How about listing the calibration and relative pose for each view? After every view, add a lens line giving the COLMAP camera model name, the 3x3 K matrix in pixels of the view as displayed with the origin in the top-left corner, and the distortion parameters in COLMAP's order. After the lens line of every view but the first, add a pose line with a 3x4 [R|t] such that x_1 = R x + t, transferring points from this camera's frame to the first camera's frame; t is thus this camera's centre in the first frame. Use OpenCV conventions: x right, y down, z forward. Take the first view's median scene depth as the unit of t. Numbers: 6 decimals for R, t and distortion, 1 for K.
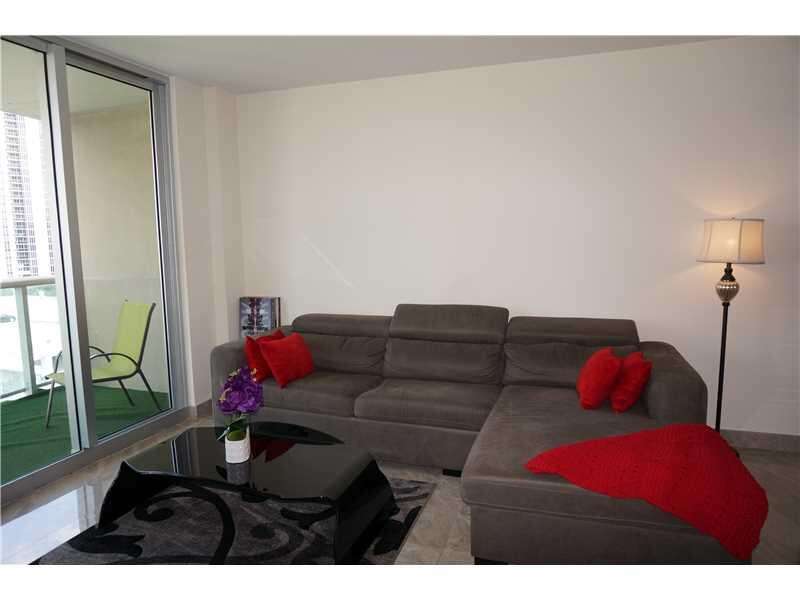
lens RADIAL K [[536.0, 0, 400.0], [0, 536.0, 300.0], [0, 0, 1]] dist [-0.003458, -0.000452]
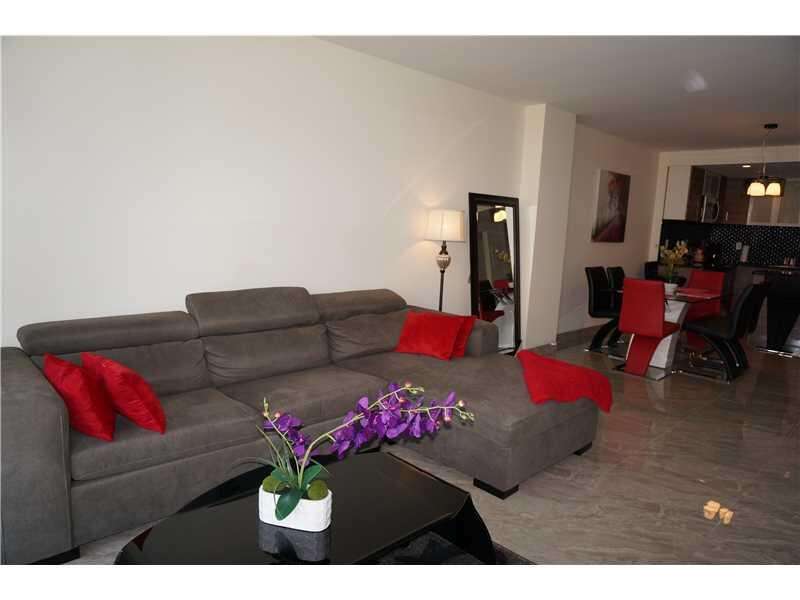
lens RADIAL K [[536.0, 0, 400.0], [0, 536.0, 300.0], [0, 0, 1]] dist [-0.003458, -0.000452]
pose [[0.475484, -0.098899, 0.874148, -0.665865], [0.050716, 0.995090, 0.084995, -0.042042], [-0.878262, 0.003919, 0.478165, 0.430580]]
